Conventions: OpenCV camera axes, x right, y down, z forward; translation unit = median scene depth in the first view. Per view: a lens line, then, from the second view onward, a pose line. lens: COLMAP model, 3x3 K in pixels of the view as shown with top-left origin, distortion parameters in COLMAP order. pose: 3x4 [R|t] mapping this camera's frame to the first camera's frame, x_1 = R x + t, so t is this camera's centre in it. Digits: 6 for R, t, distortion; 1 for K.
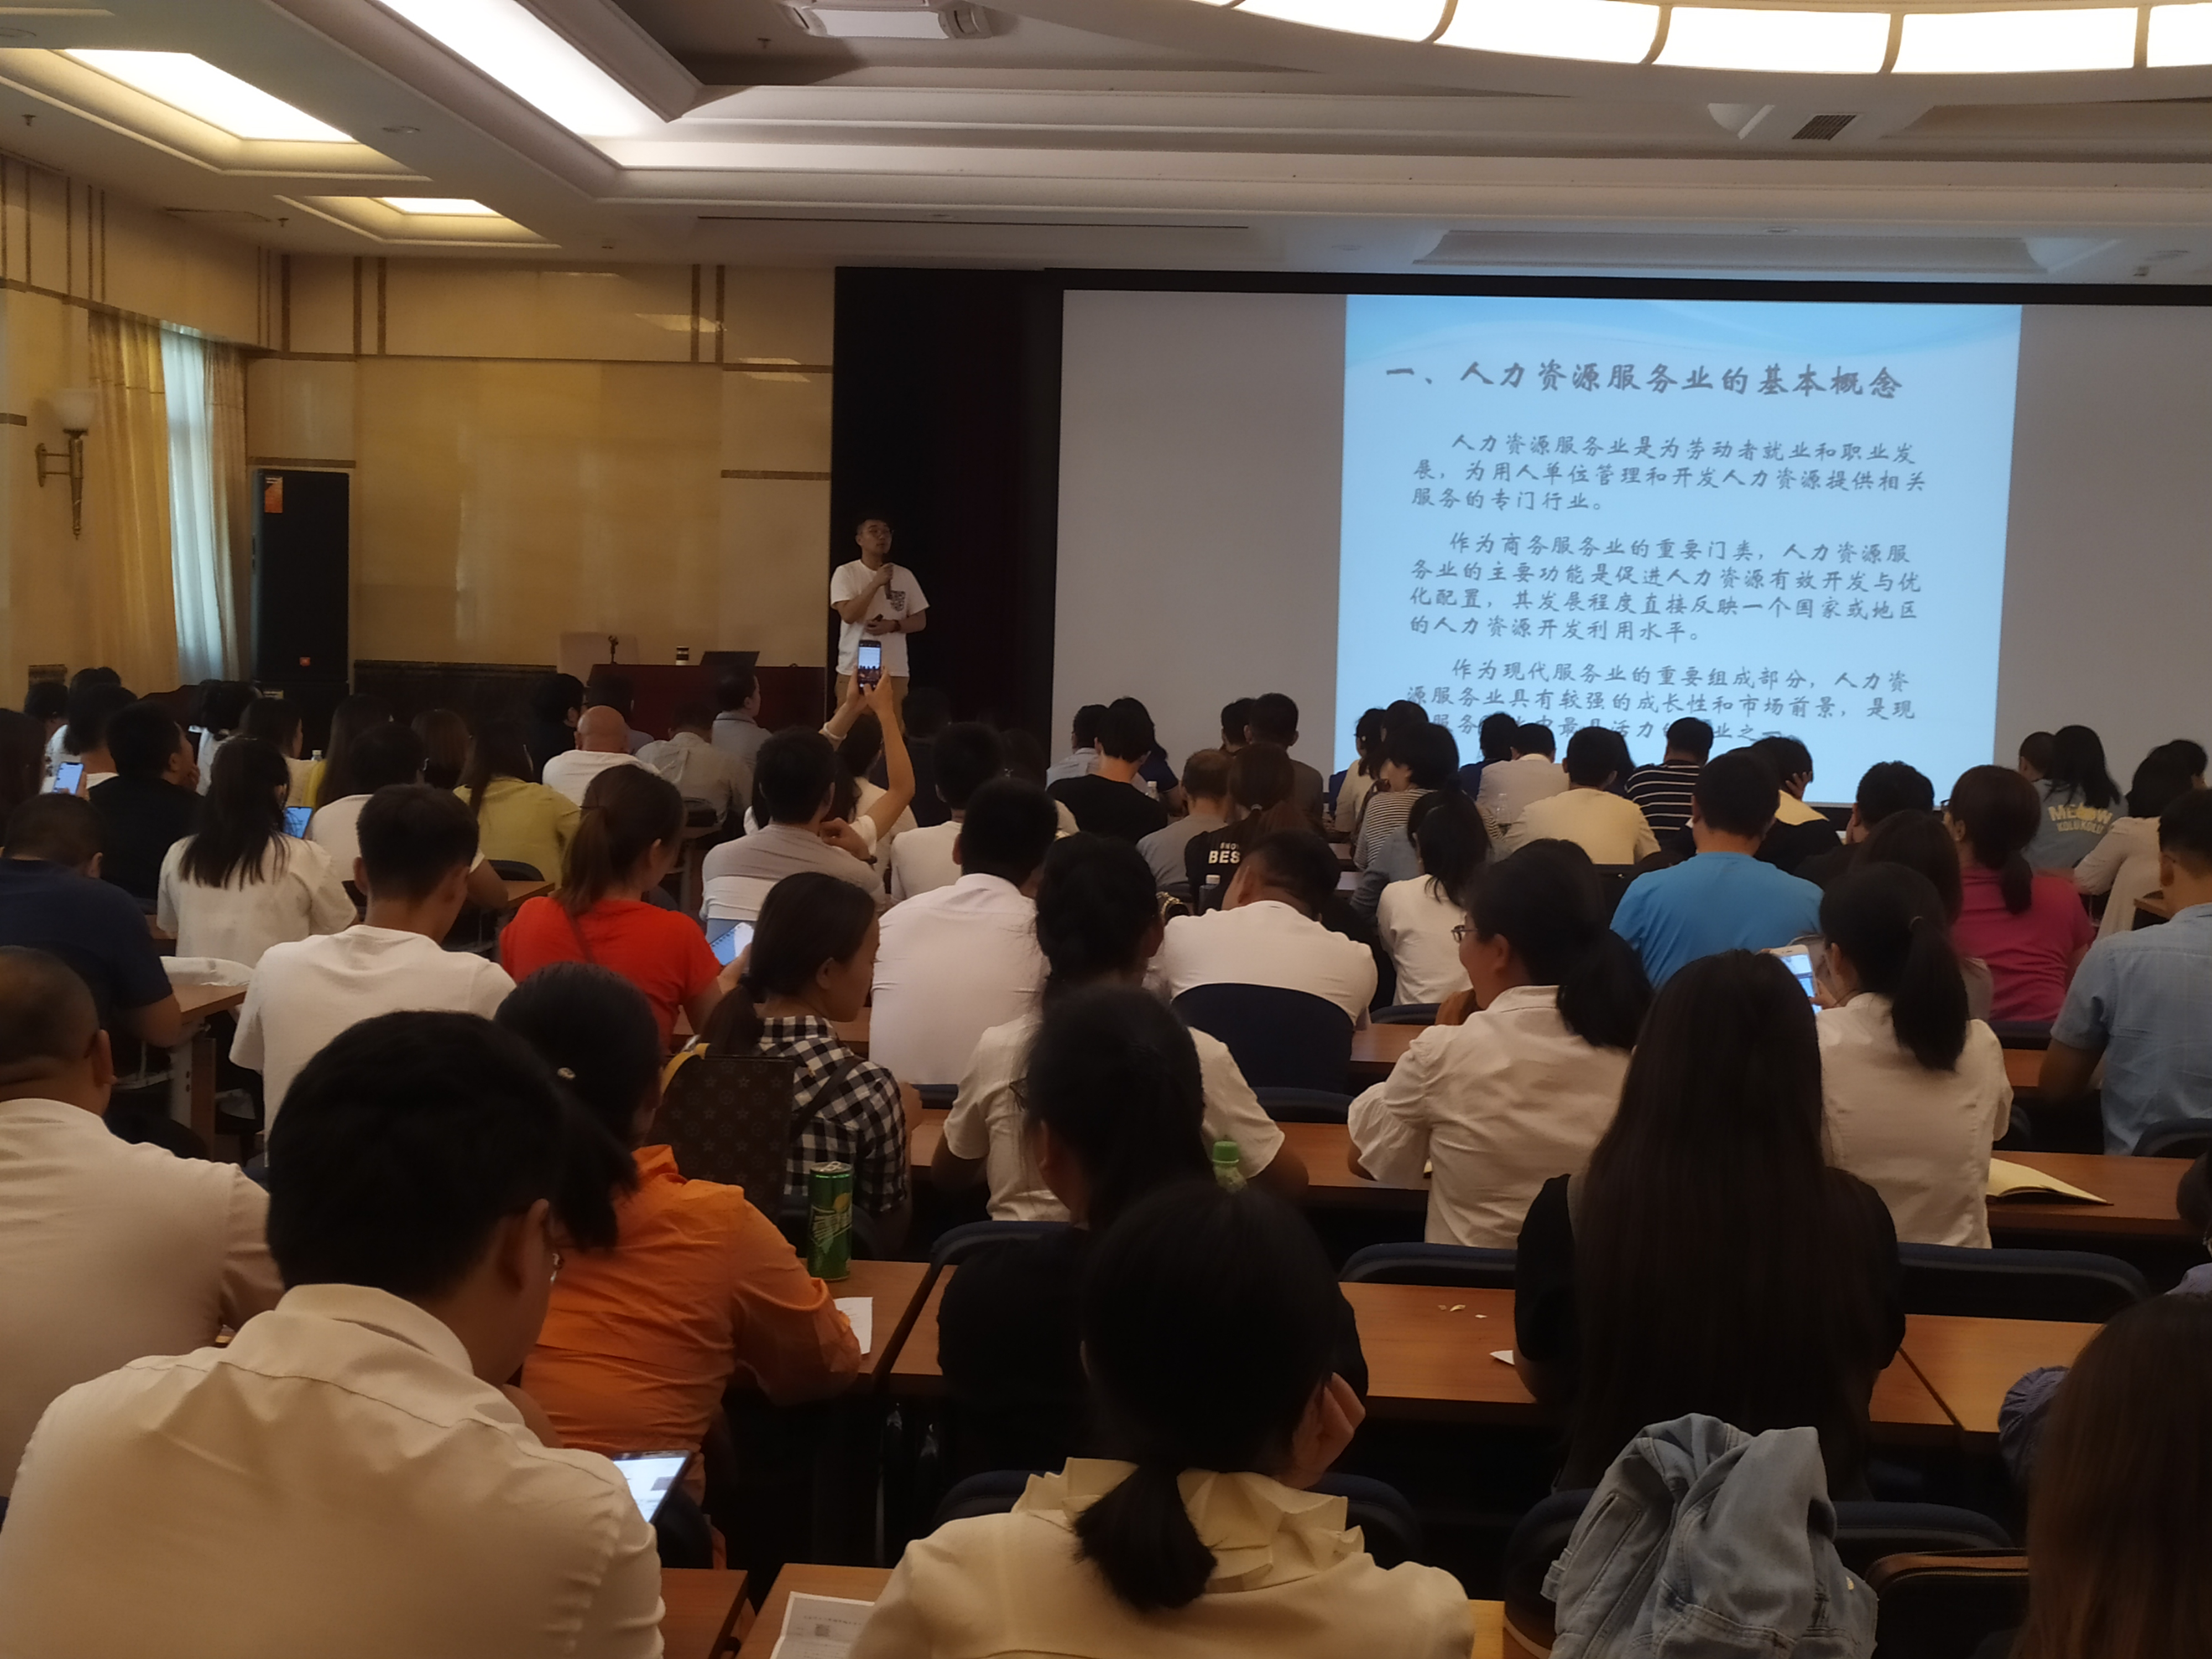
lens RADIAL K [[2768.4, 0, 1102.0], [0, 2768.4, 827.9], [0, 0, 1]] dist [0.045901, 0.000000]
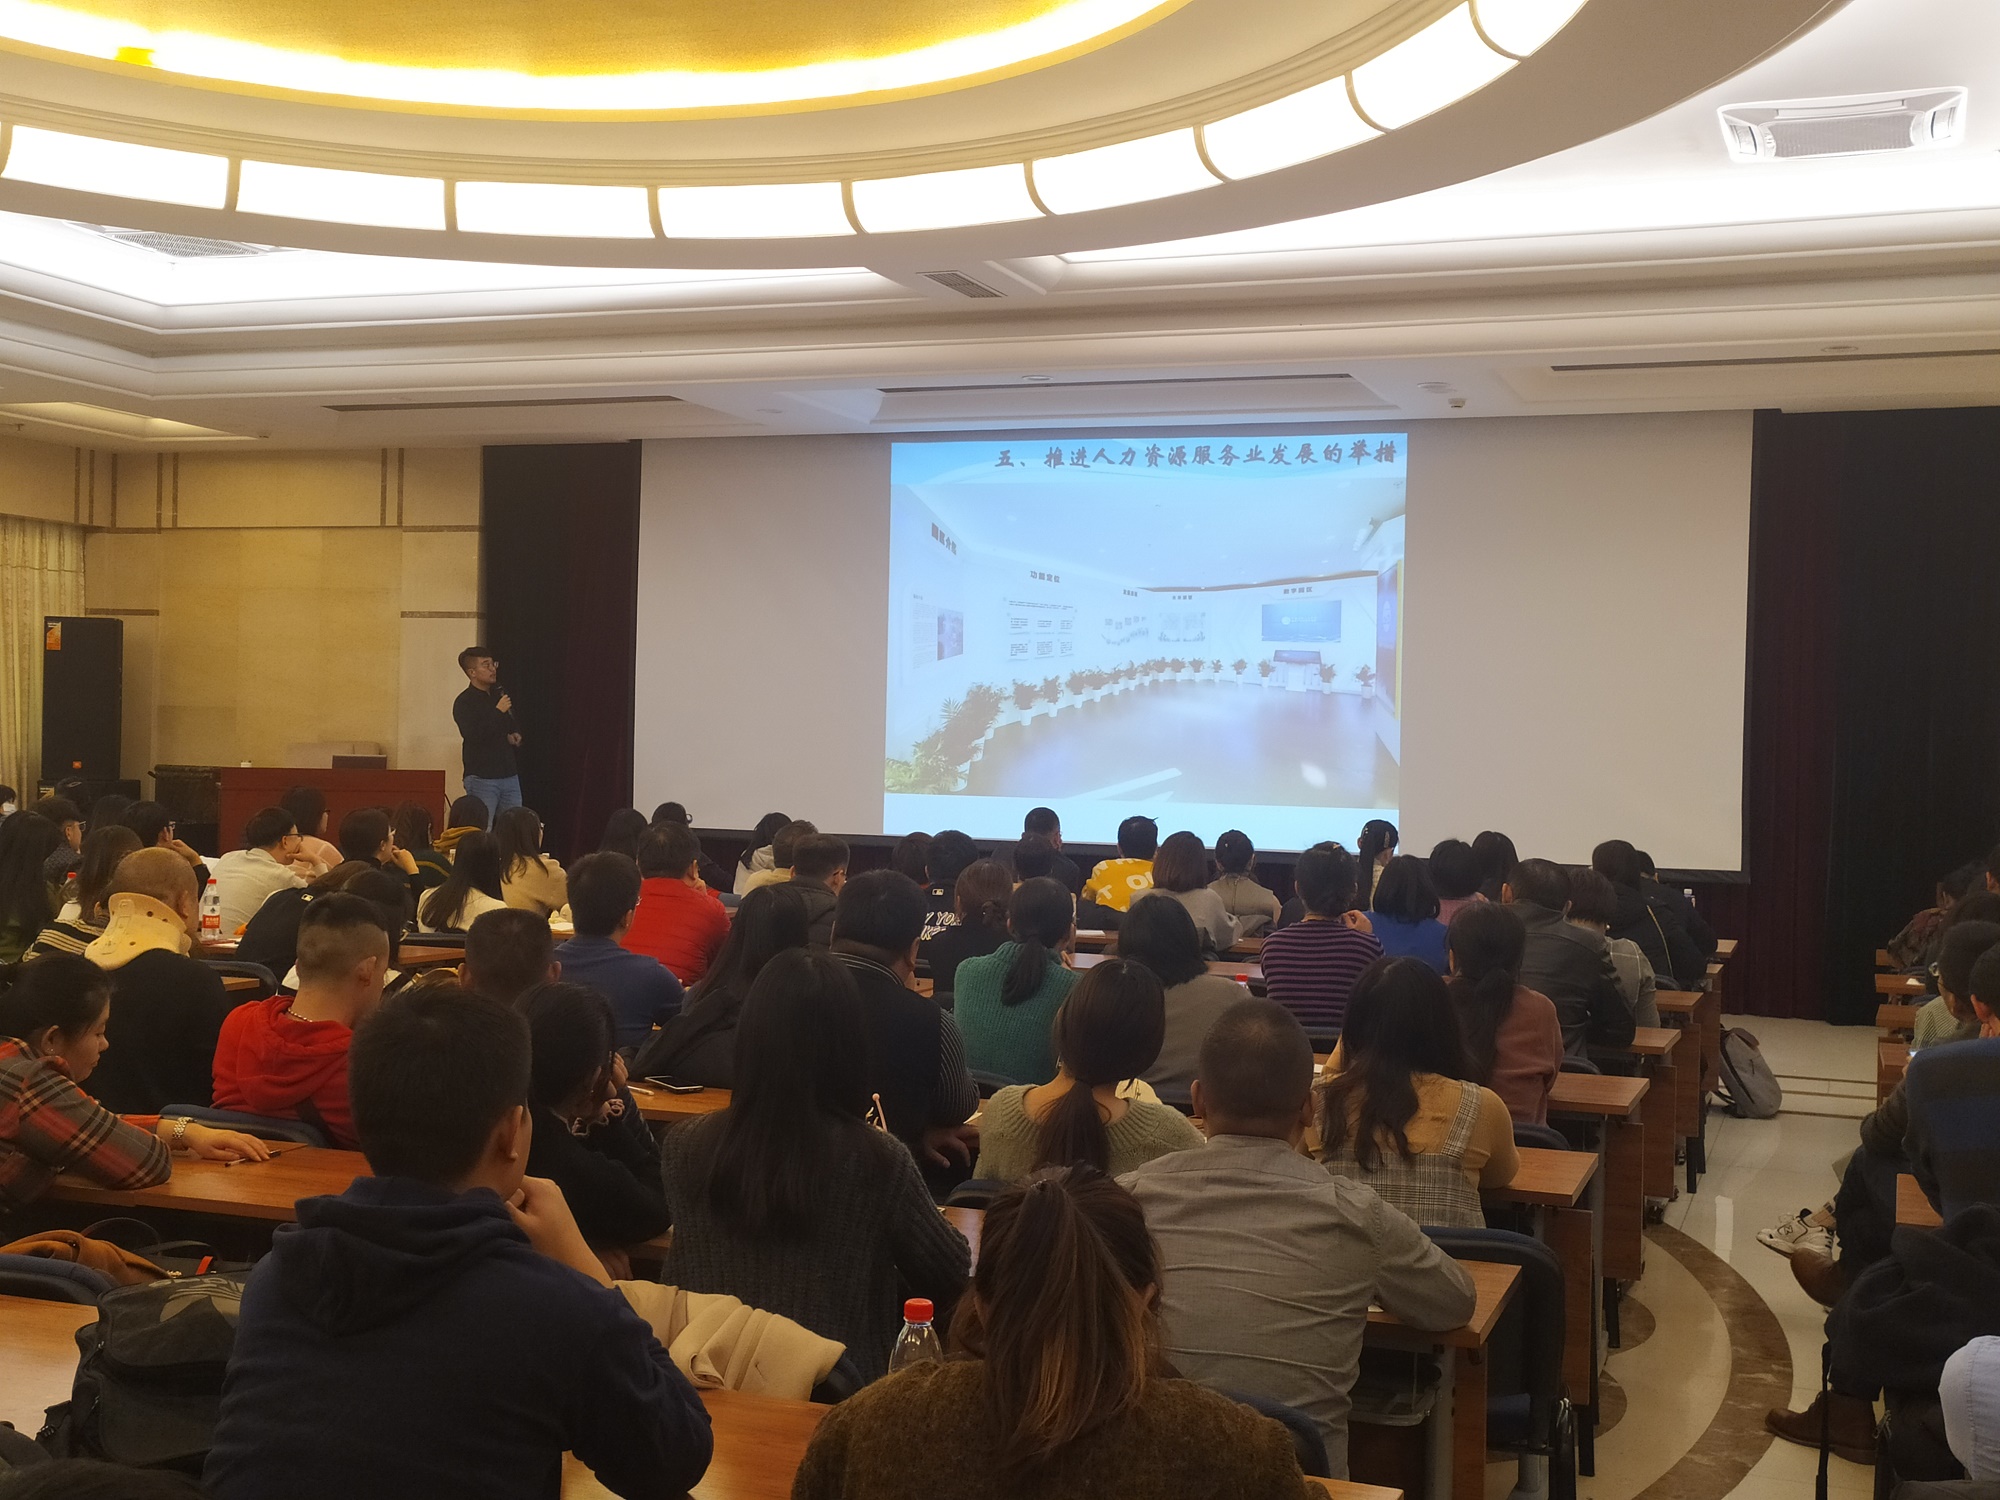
lens RADIAL K [[2383.3, 0, 979.1], [0, 2383.3, 755.4], [0, 0, 1]] dist [0.006307, 0.000000]
pose [[0.958294, 0.000401, -0.285784, 0.425225], [-0.022177, 0.997088, -0.072965, 0.007130], [0.284923, 0.076260, 0.955512, 0.063276]]
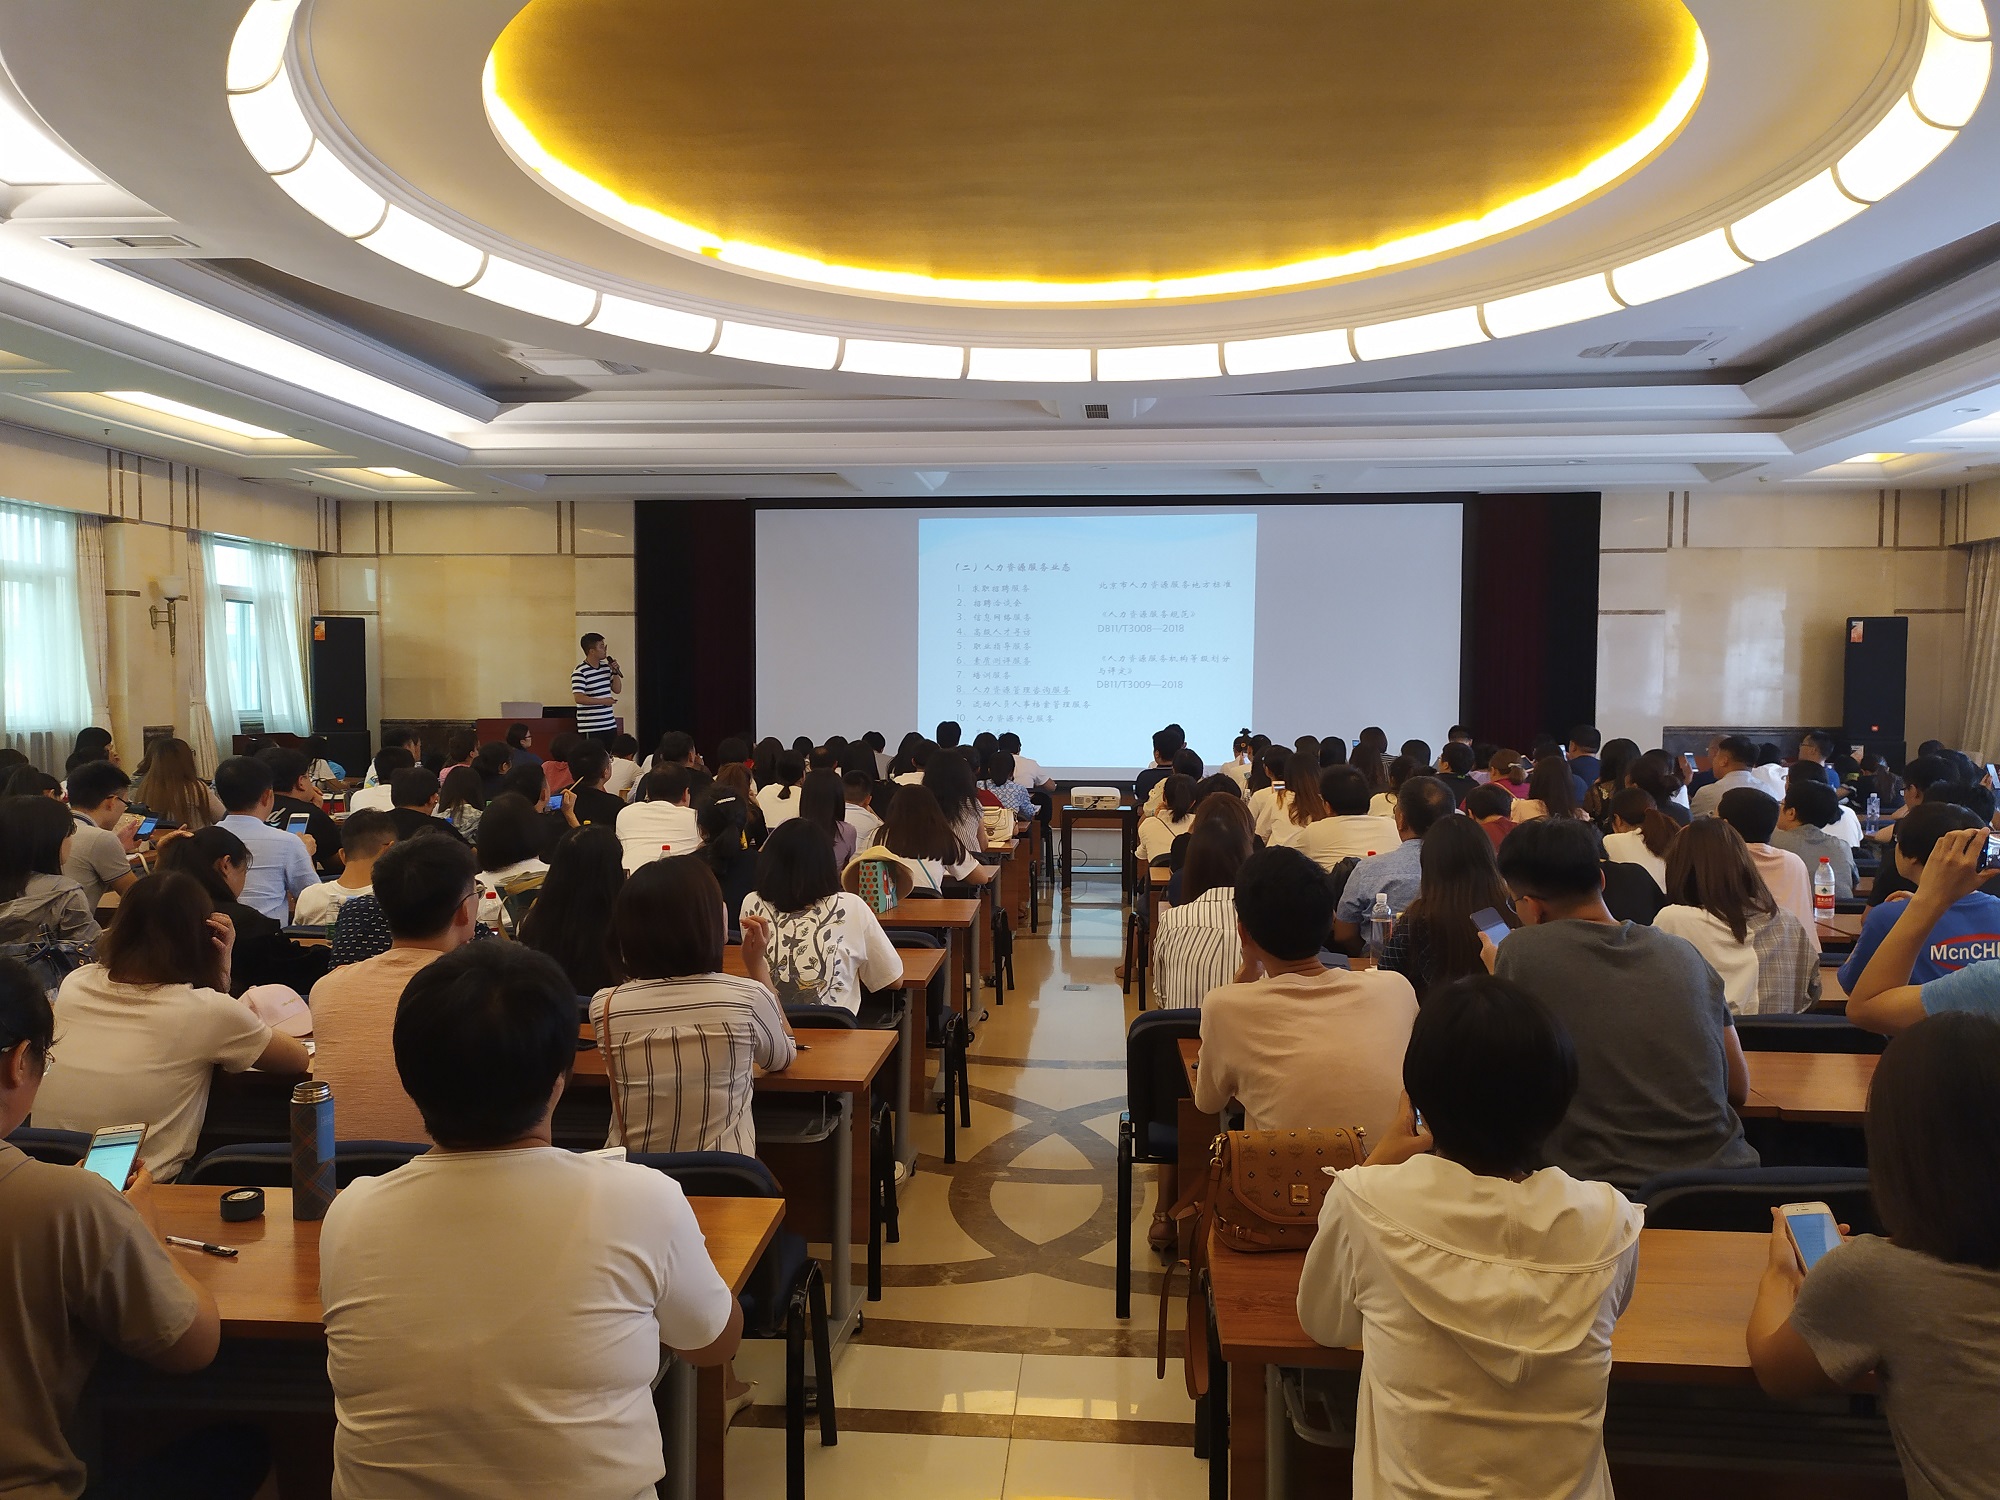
lens RADIAL K [[1507.2, 0, 1006.7], [0, 1507.2, 749.0], [0, 0, 1]] dist [0.035390, -0.012331]
pose [[0.999642, -0.023767, -0.012282, 0.162356], [0.023311, 0.999079, -0.036028, 0.004490], [0.013127, 0.035729, 0.999275, 0.008500]]
